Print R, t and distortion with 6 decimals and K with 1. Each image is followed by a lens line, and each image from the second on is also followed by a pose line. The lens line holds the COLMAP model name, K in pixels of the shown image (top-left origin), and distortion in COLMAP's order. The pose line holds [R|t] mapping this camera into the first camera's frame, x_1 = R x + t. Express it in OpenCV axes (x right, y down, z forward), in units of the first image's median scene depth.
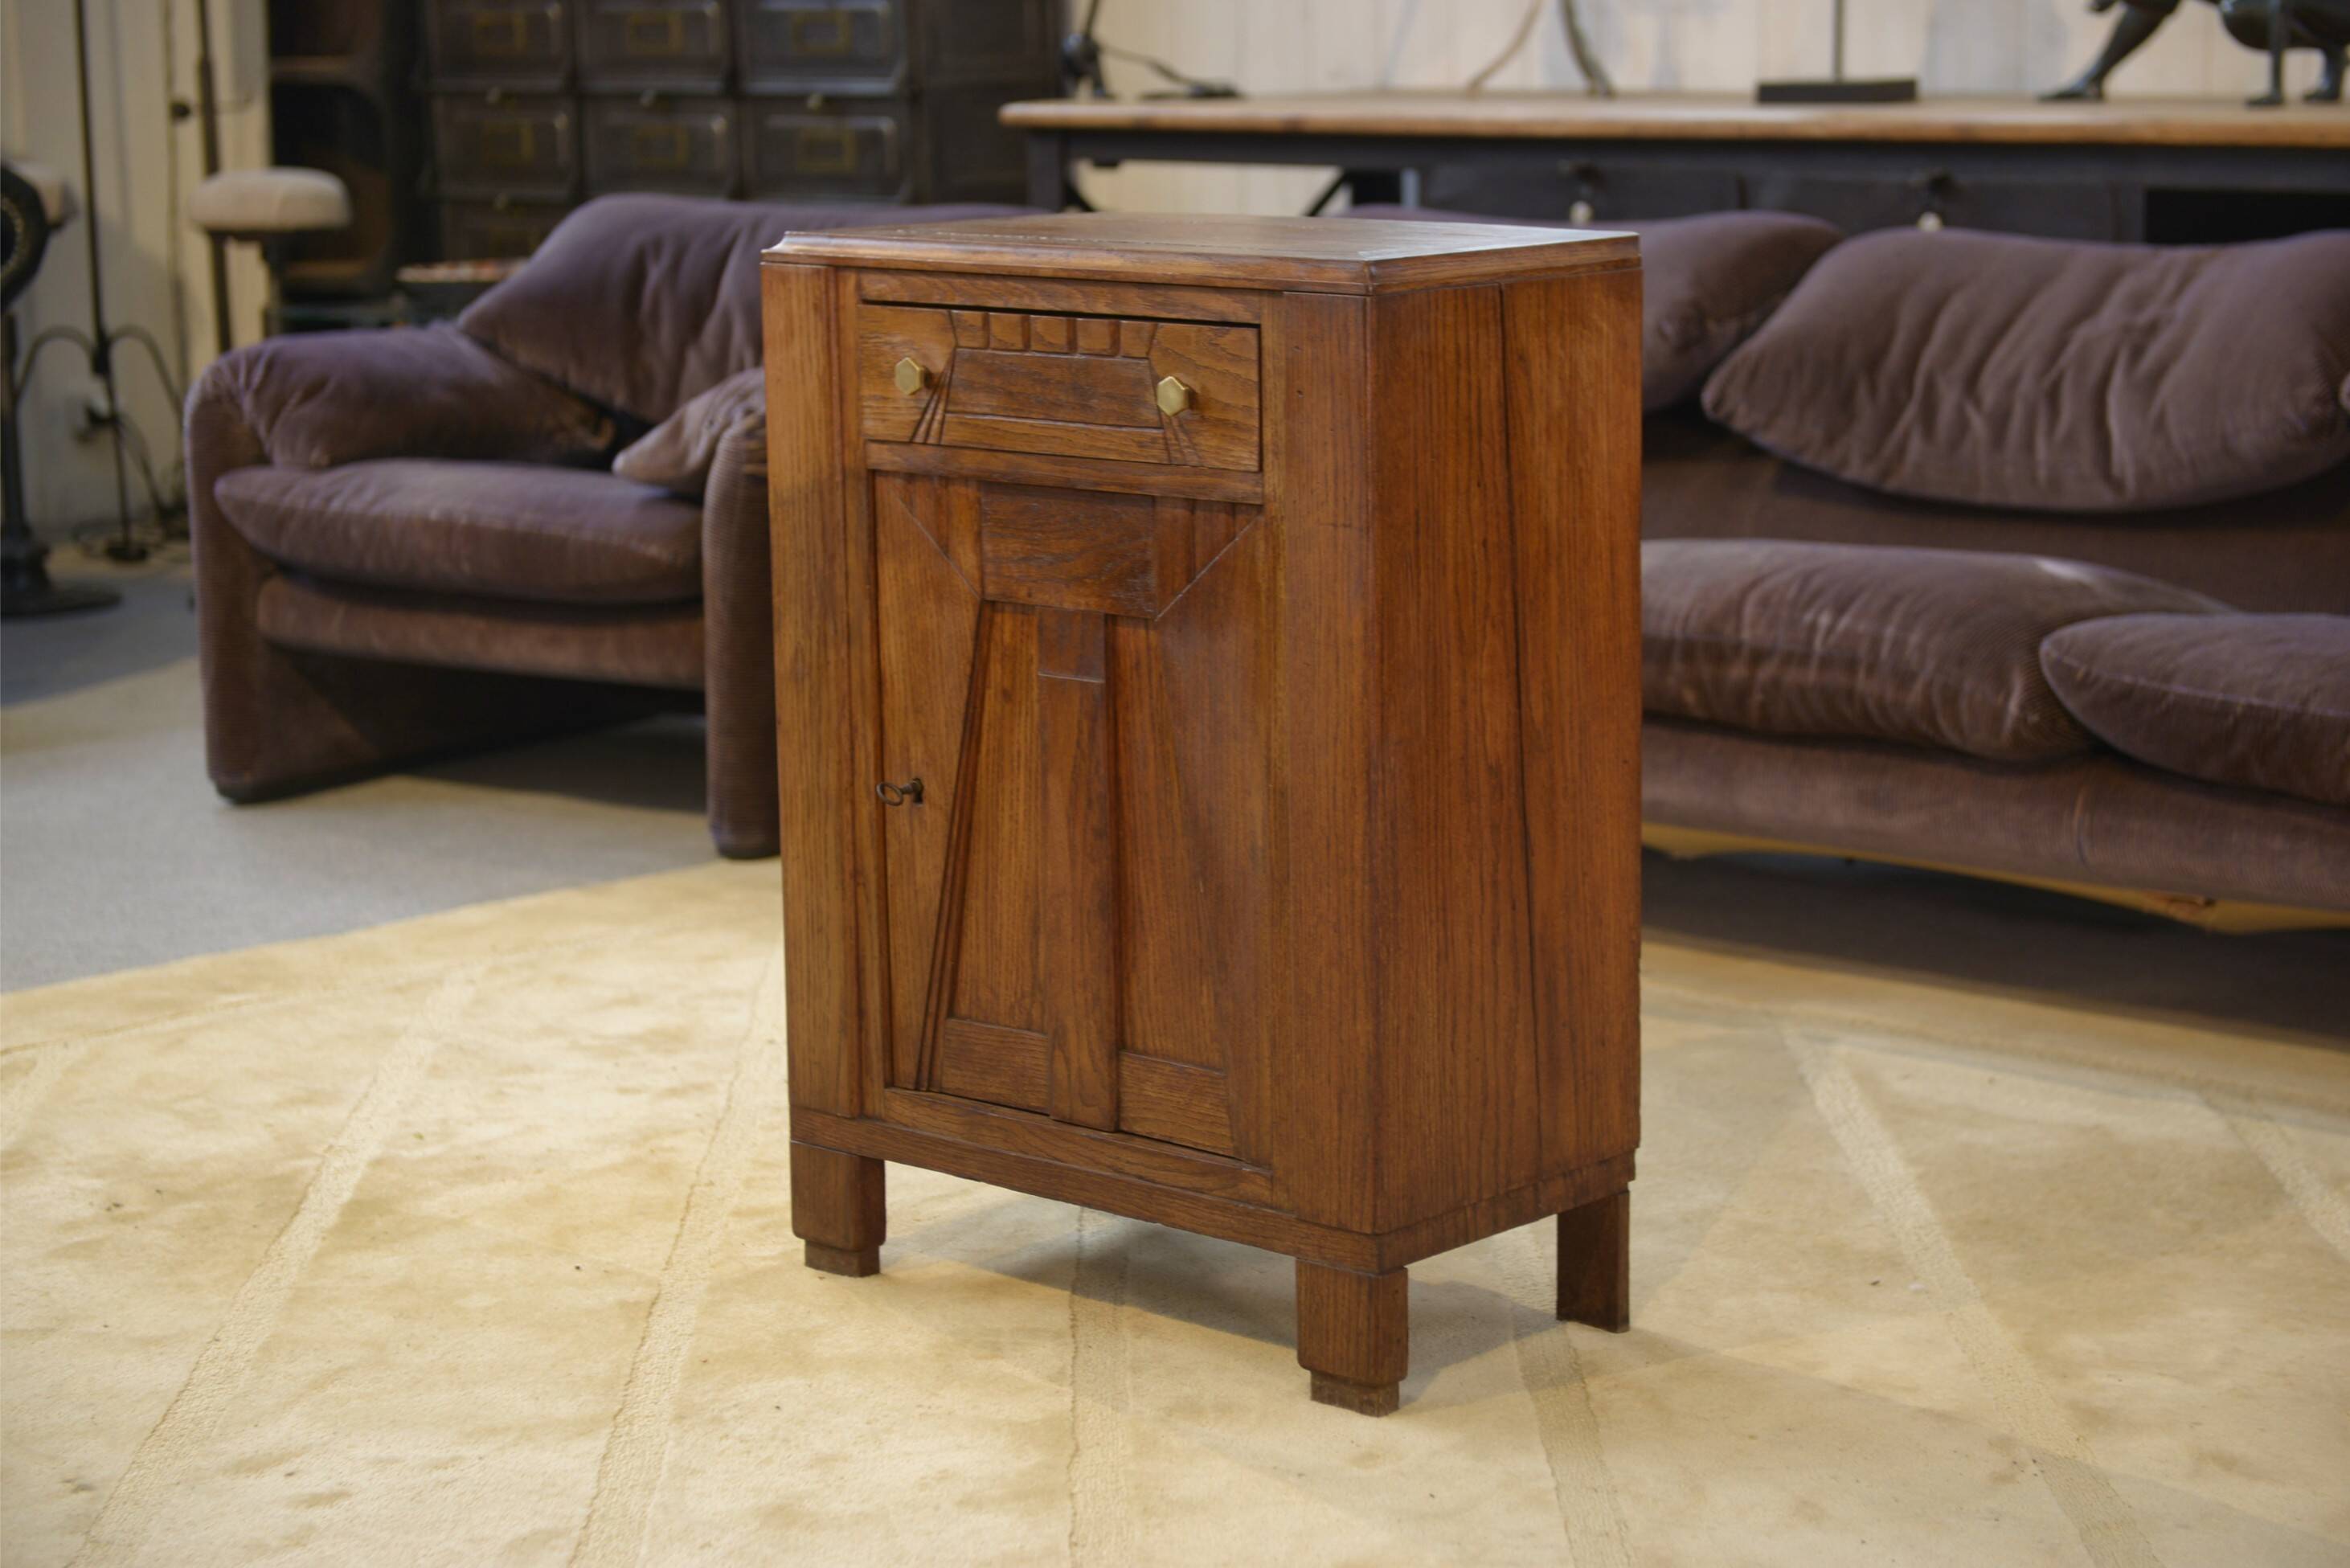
lens RADIAL K [[4468.5, 0, 1192.4], [0, 4468.5, 821.0], [0, 0, 1]] dist [0.112650, 0.000000]
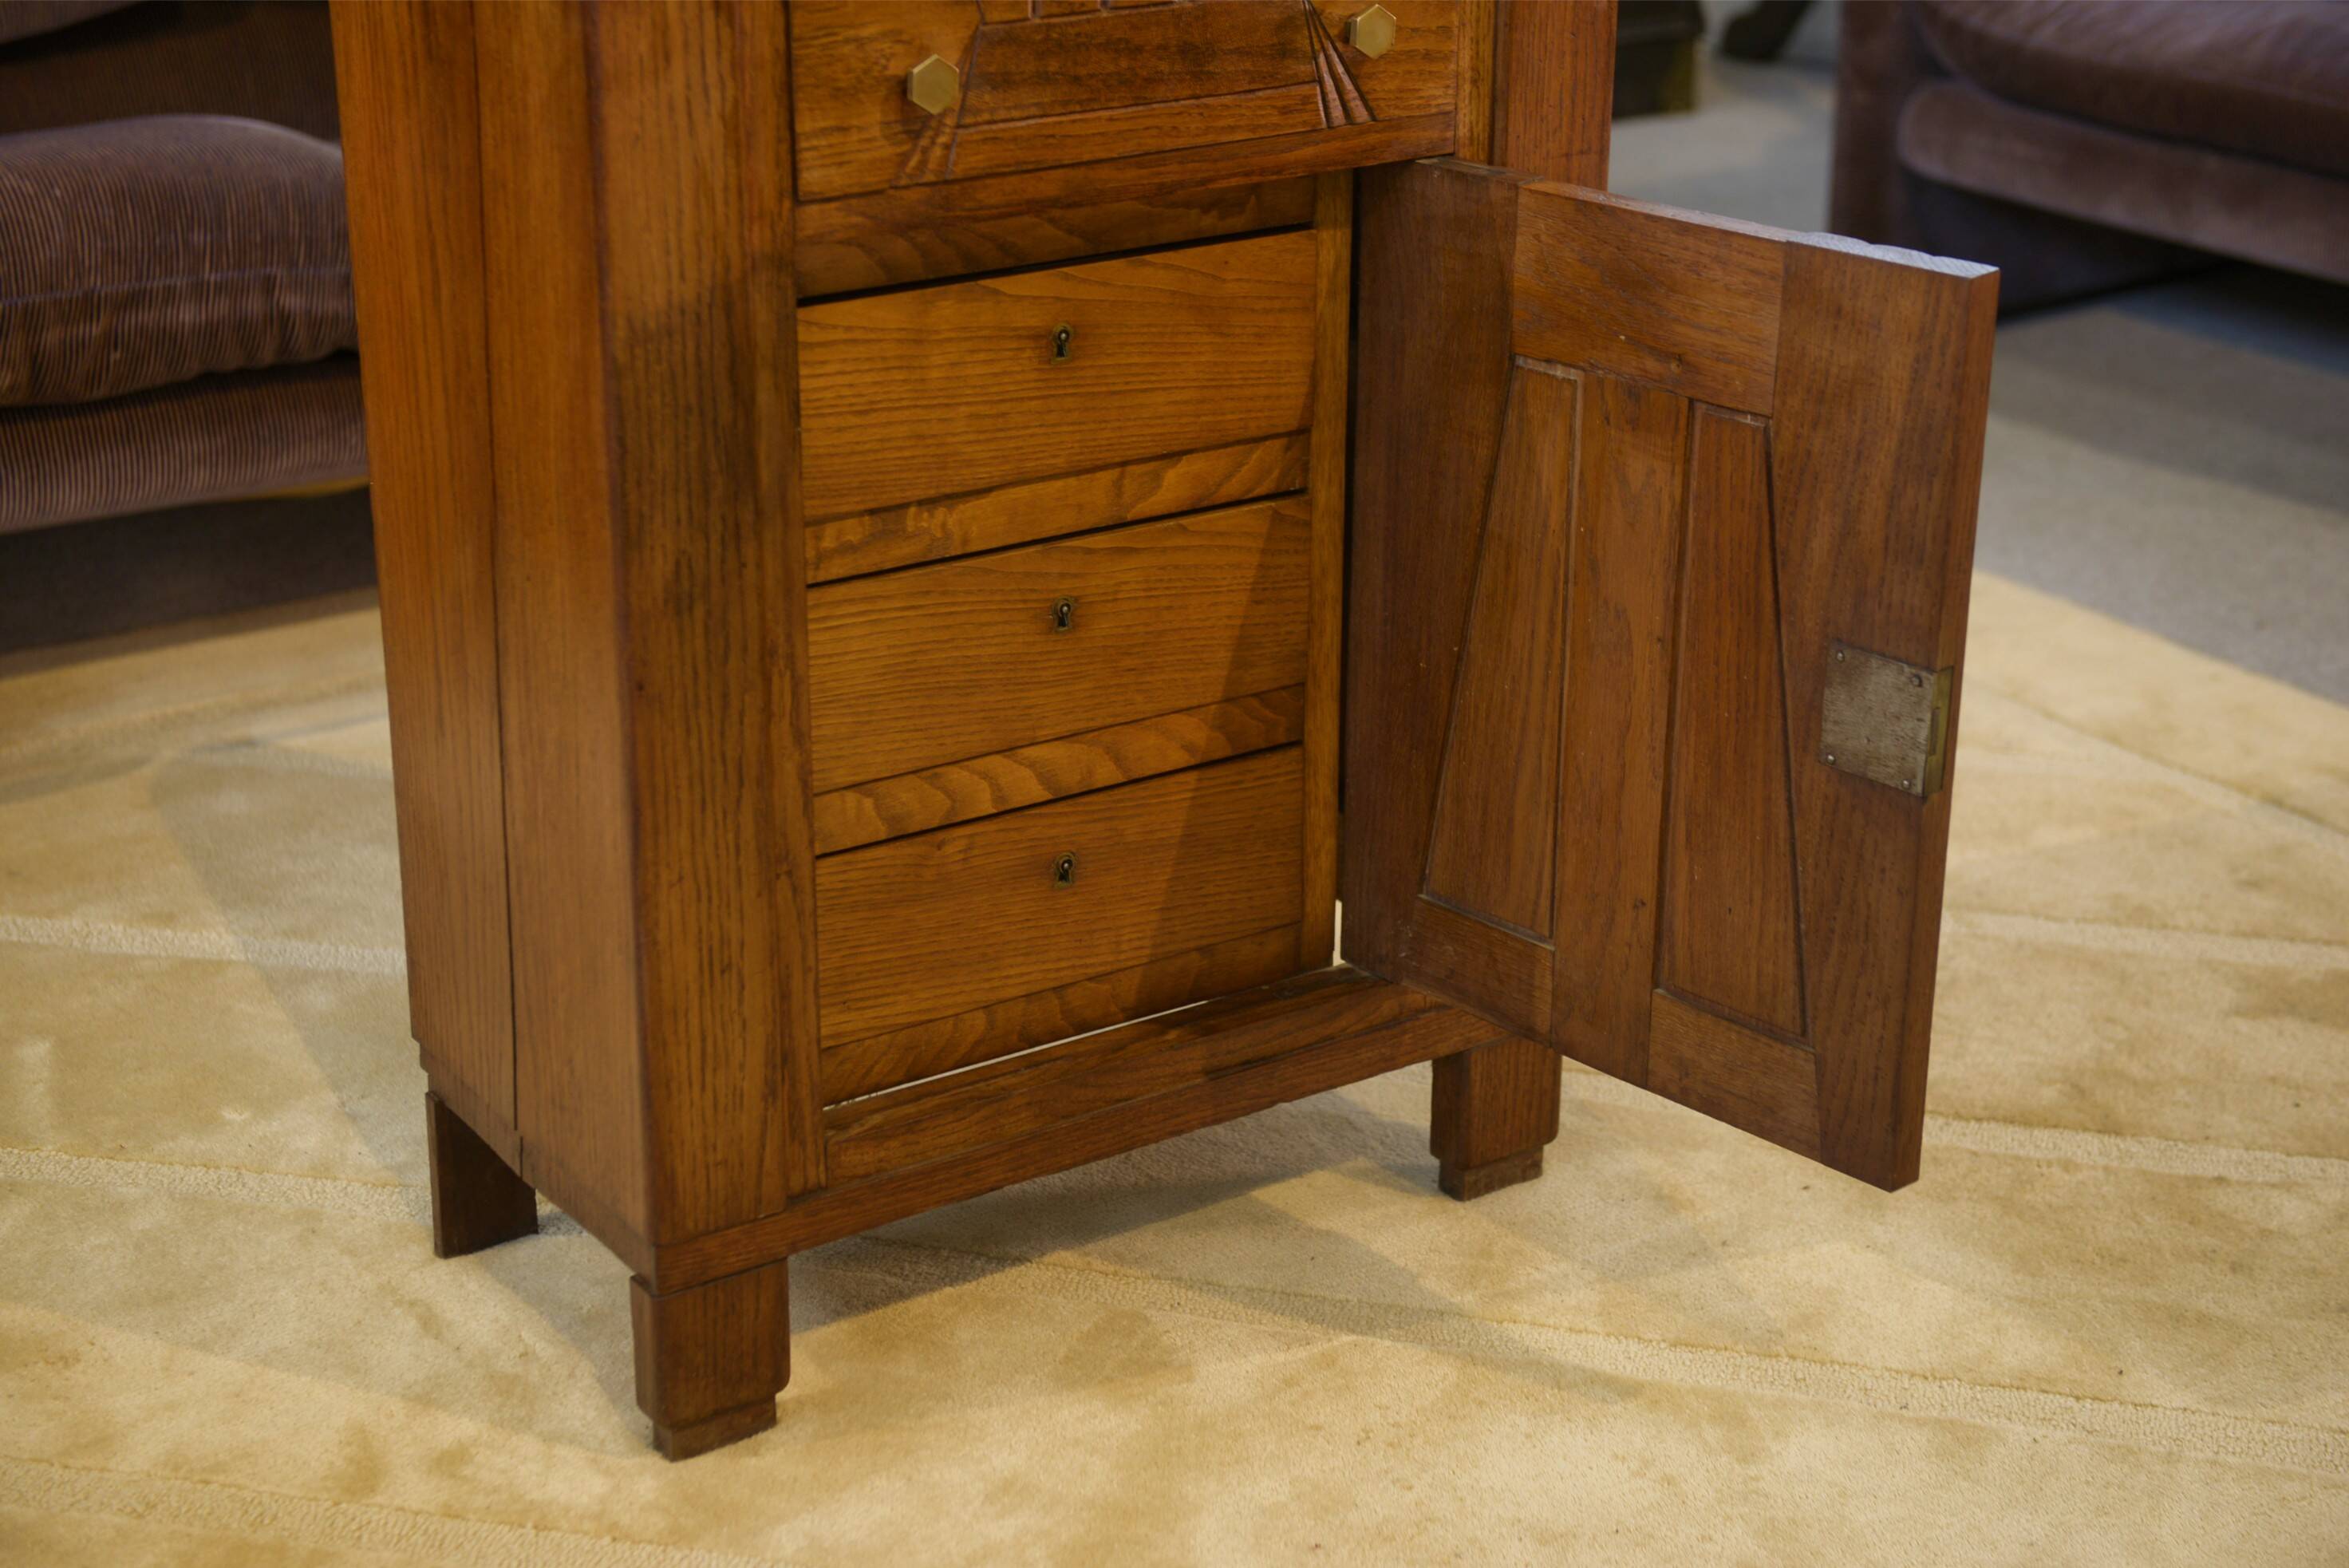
lens RADIAL K [[3751.1, 0, 1166.4], [0, 3751.1, 804.4], [0, 0, 1]] dist [0.144109, 0.000000]
pose [[0.240480, -0.346066, 0.906867, -0.593687], [0.172006, 0.934691, 0.311072, -0.168012], [-0.955292, 0.081180, 0.284300, 0.831570]]
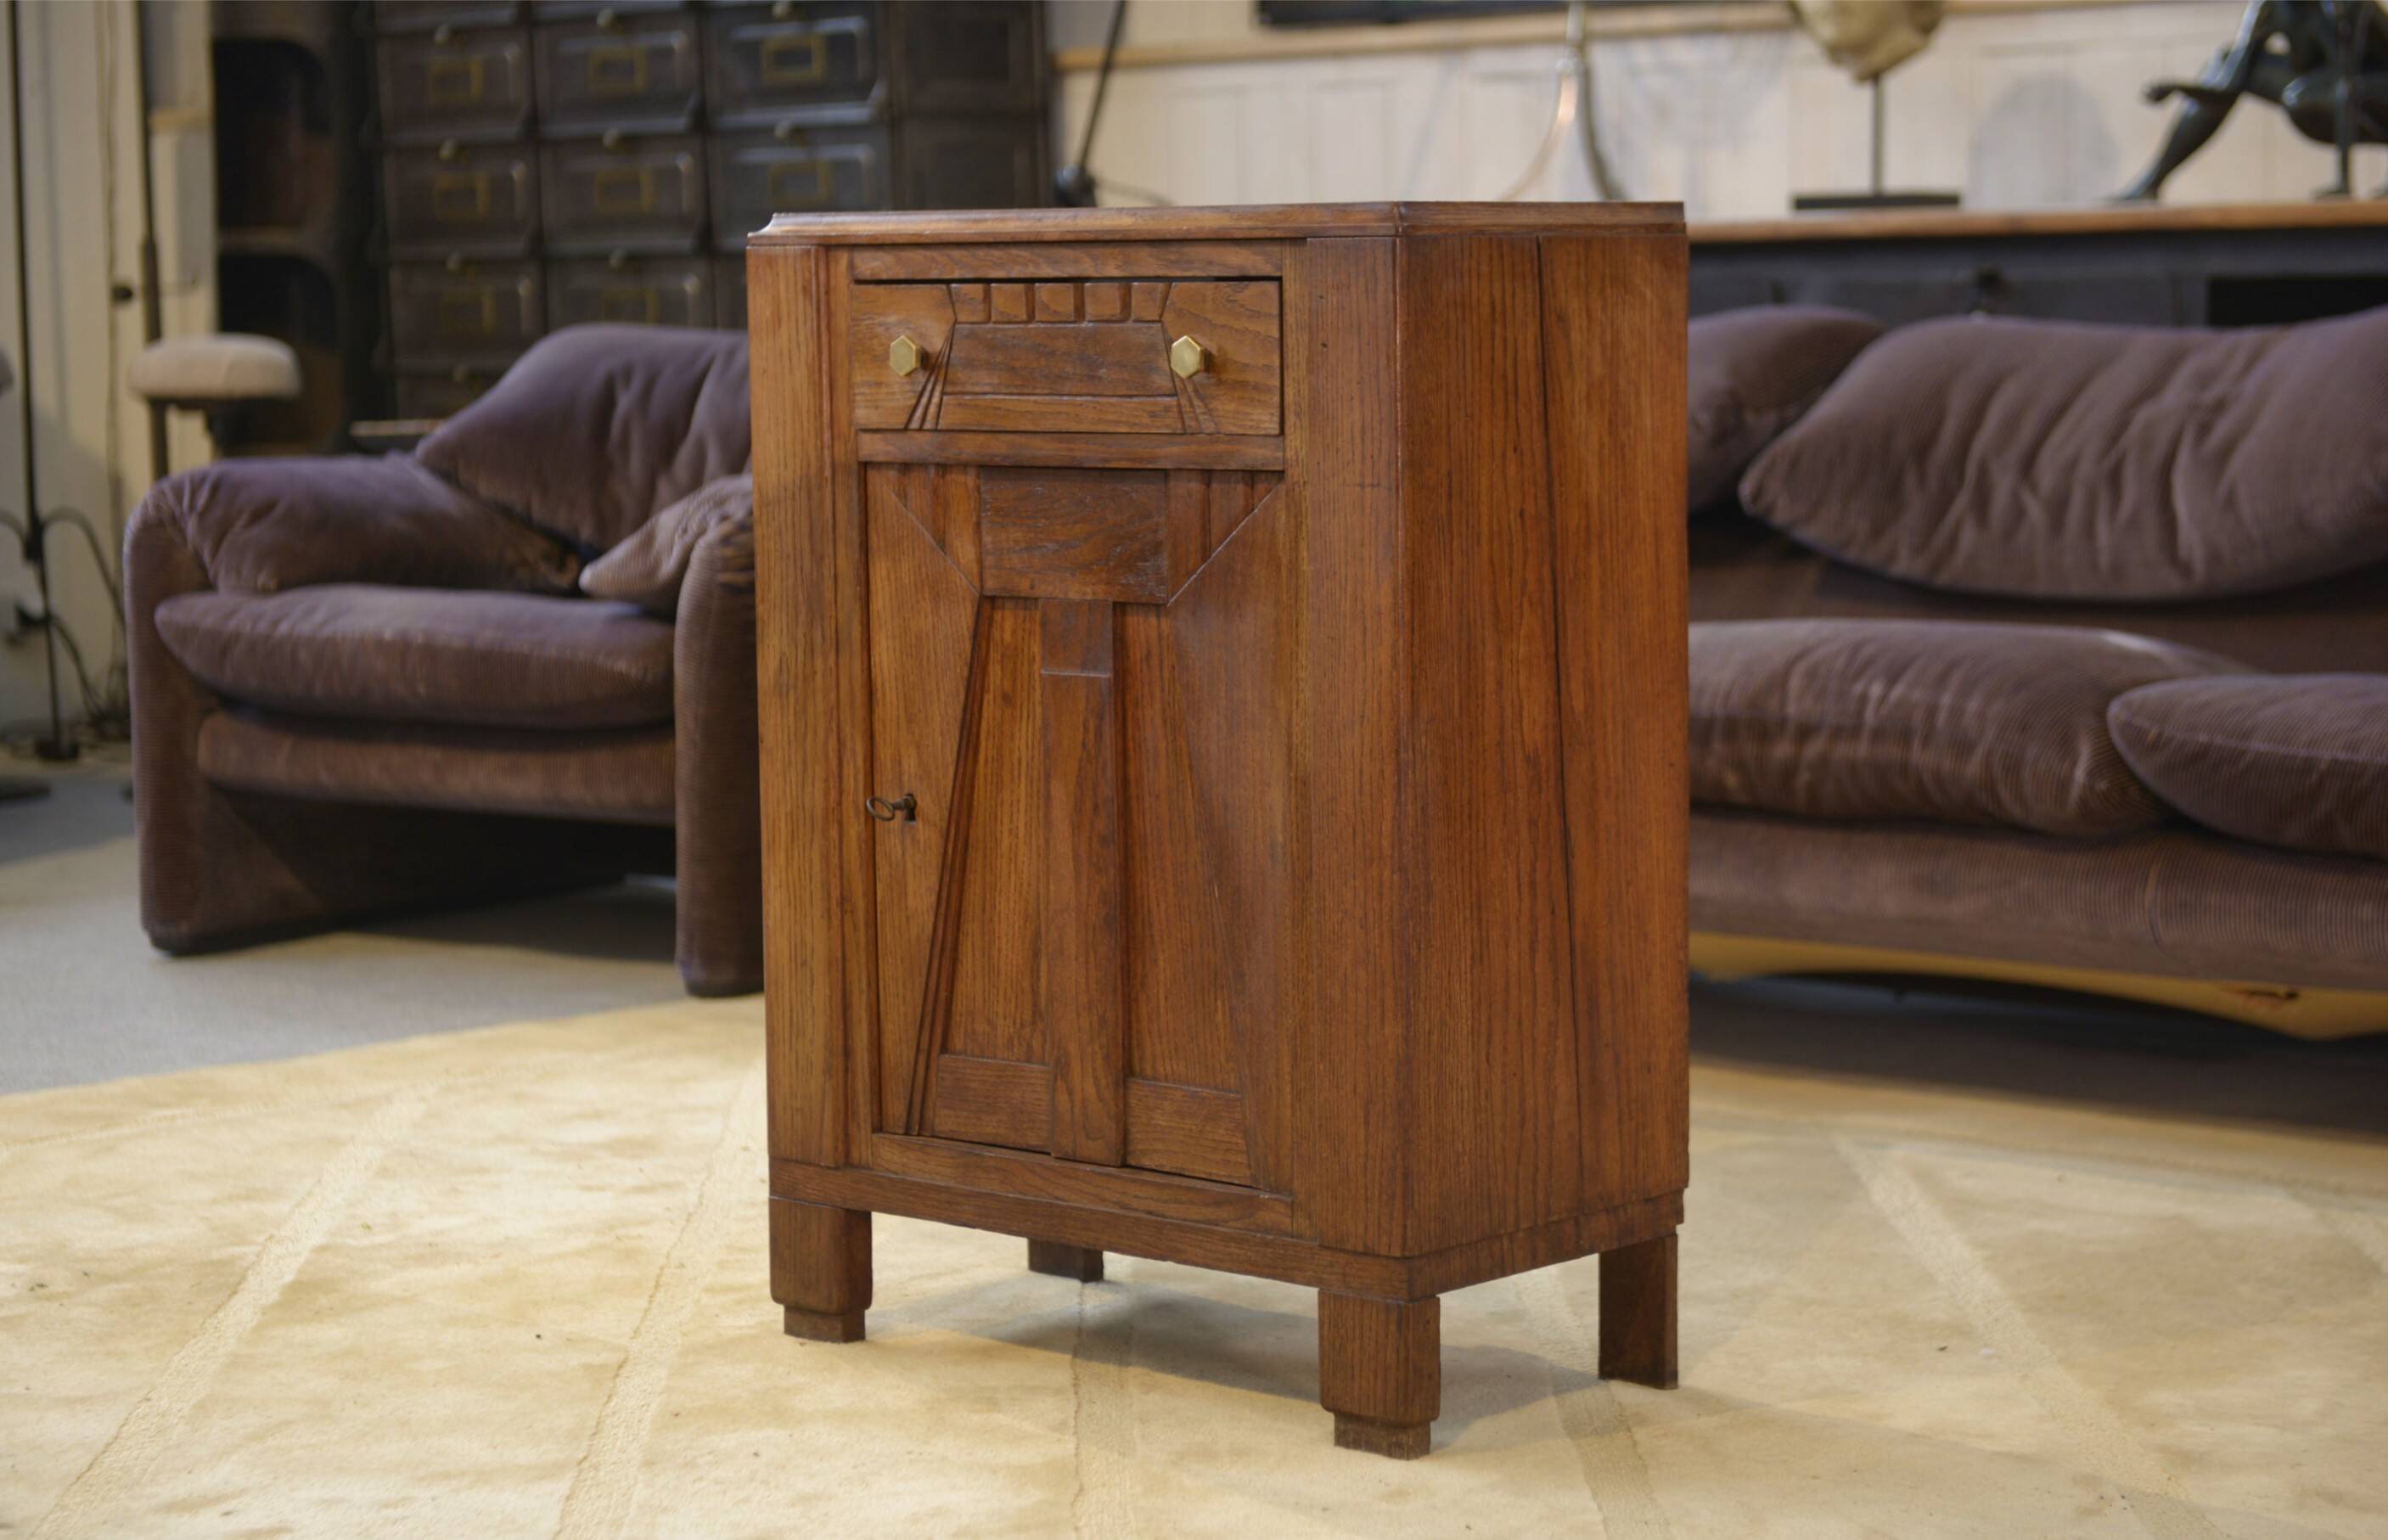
lens RADIAL K [[4731.0, 0, 1174.9], [0, 4731.0, 859.1], [0, 0, 1]] dist [0.116028, 0.000000]
pose [[0.999998, 0.002075, -0.000345, -0.006224], [-0.002093, 0.997720, -0.067462, 0.073433], [0.000204, 0.067462, 0.997722, 0.017905]]
